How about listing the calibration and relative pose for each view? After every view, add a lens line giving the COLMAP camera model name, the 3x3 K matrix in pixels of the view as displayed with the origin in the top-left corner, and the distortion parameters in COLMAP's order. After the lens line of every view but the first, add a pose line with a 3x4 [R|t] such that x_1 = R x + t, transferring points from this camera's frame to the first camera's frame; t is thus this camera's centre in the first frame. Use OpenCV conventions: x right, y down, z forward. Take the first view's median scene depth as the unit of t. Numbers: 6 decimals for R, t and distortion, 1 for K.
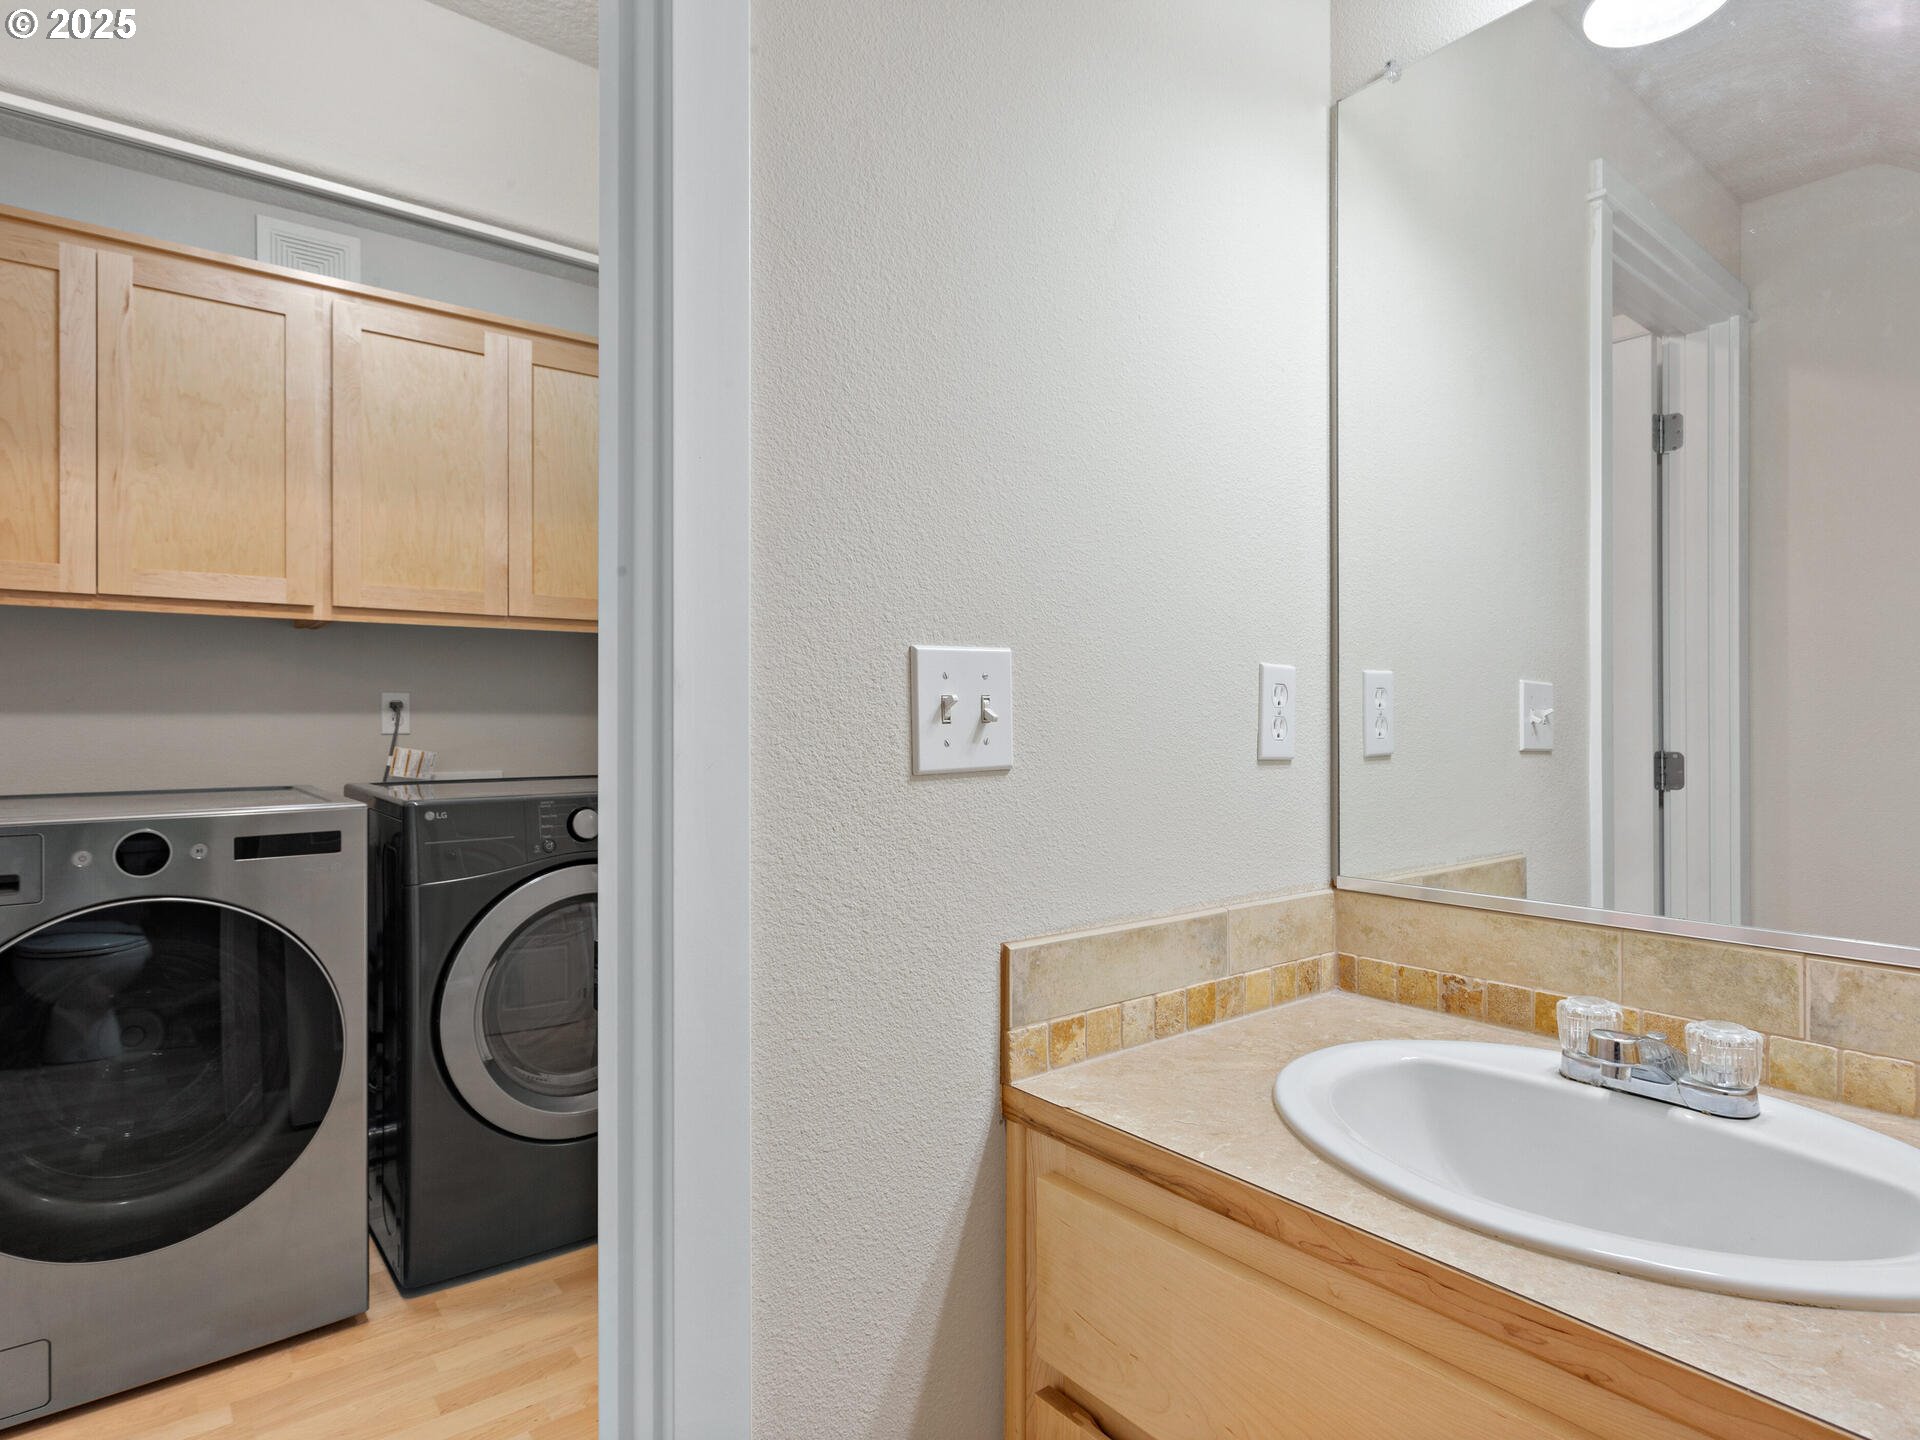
lens RADIAL K [[1046.9, 0, 953.8], [0, 1046.9, 722.0], [0, 0, 1]] dist [0.001018, 0.001411]
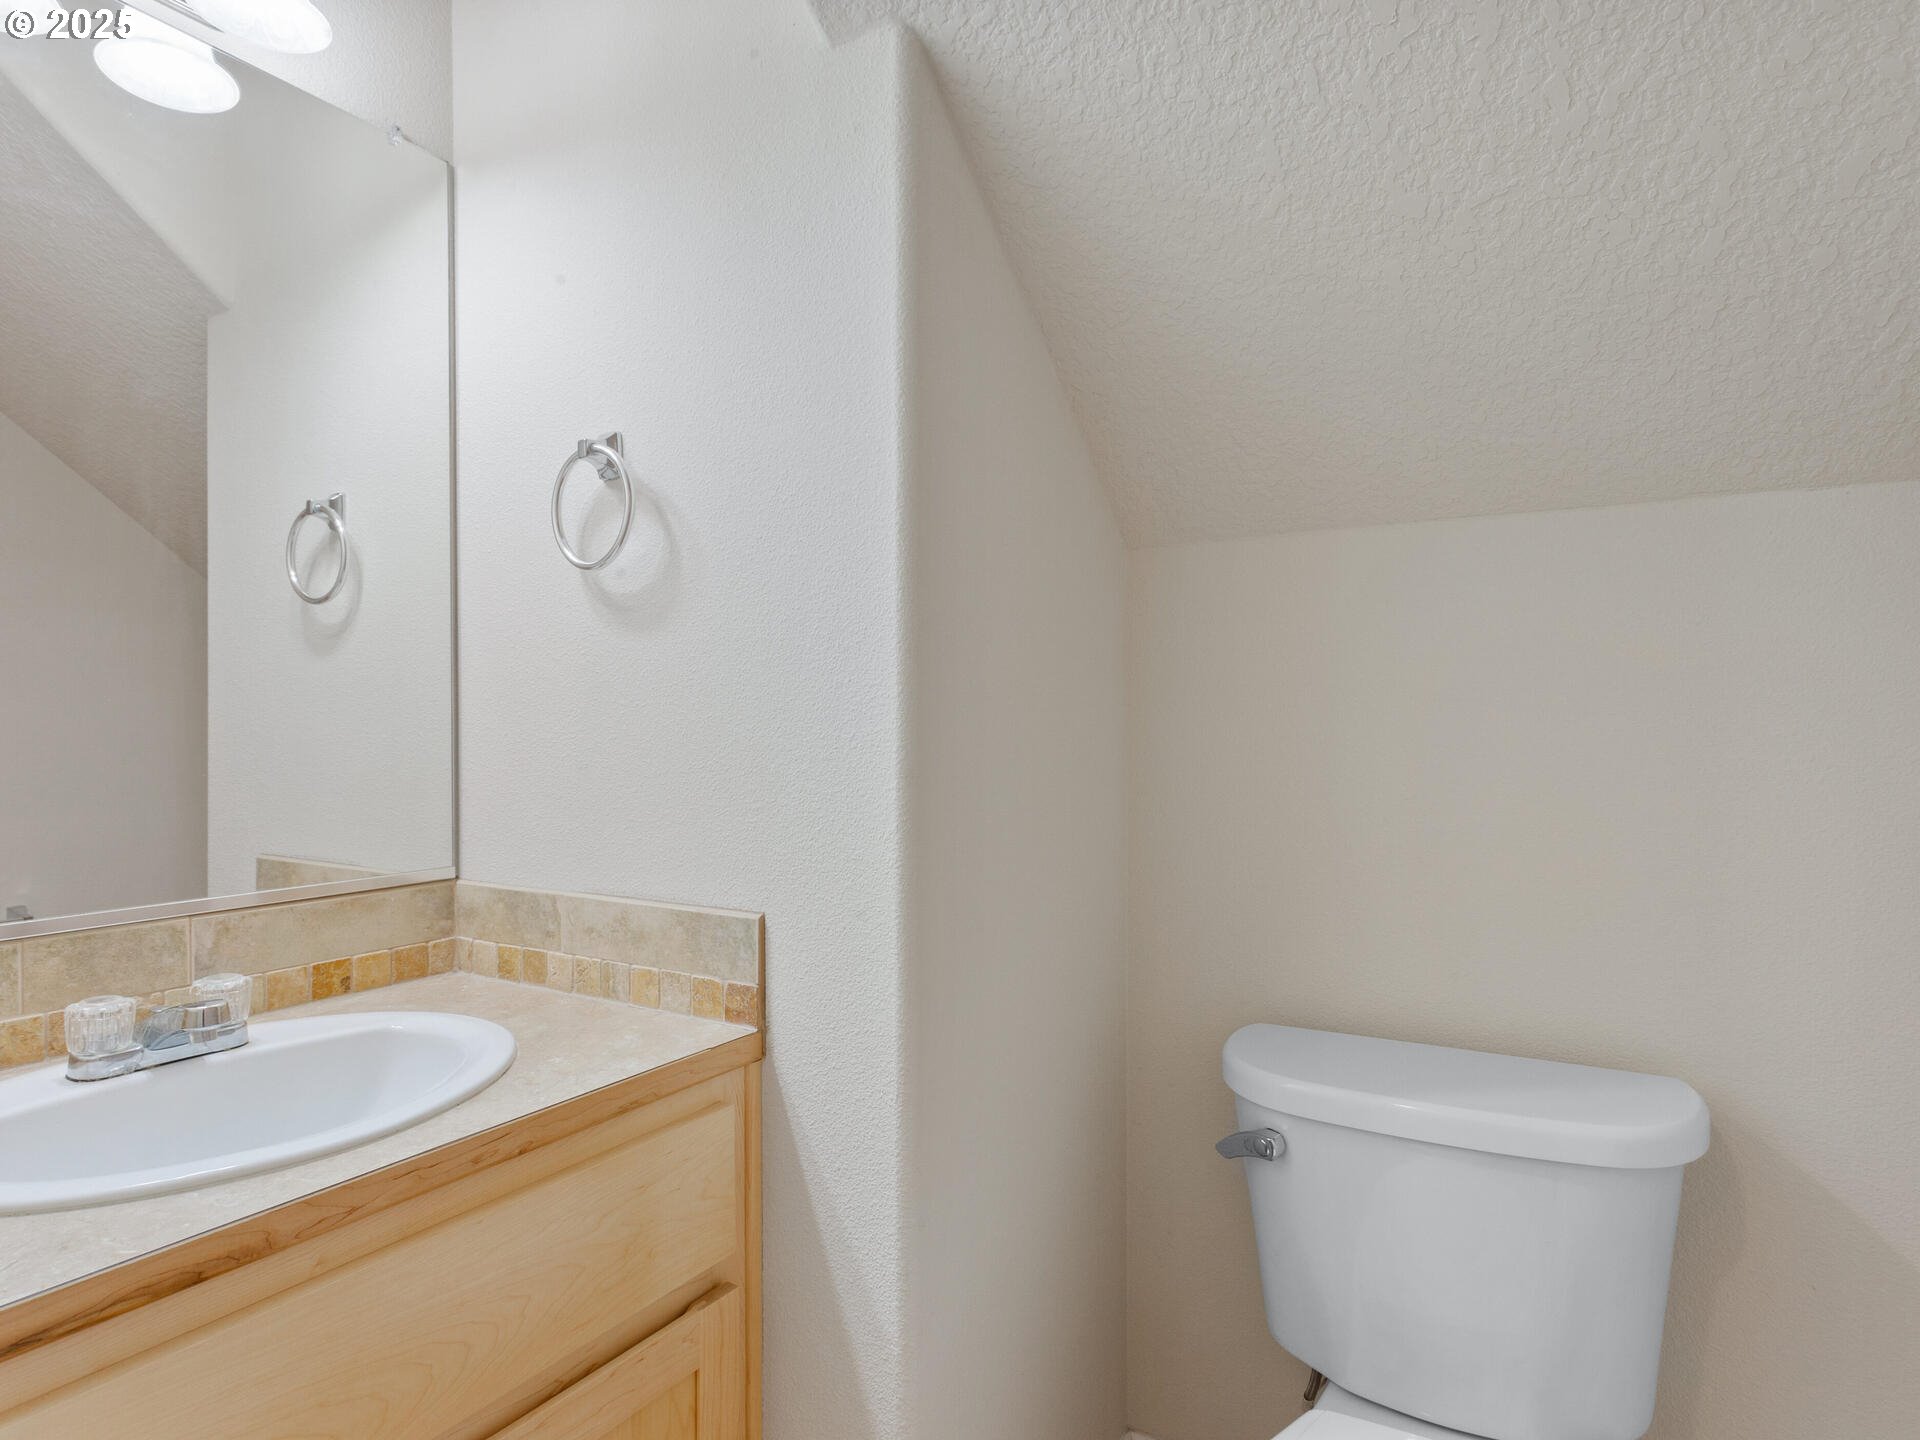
lens RADIAL K [[1046.9, 0, 953.8], [0, 1046.9, 722.0], [0, 0, 1]] dist [0.001018, 0.001411]
pose [[-0.335325, -0.002806, 0.942098, -0.691076], [-0.001585, 0.999996, 0.002414, -0.014497], [-0.942101, -0.000683, -0.335328, 0.582132]]
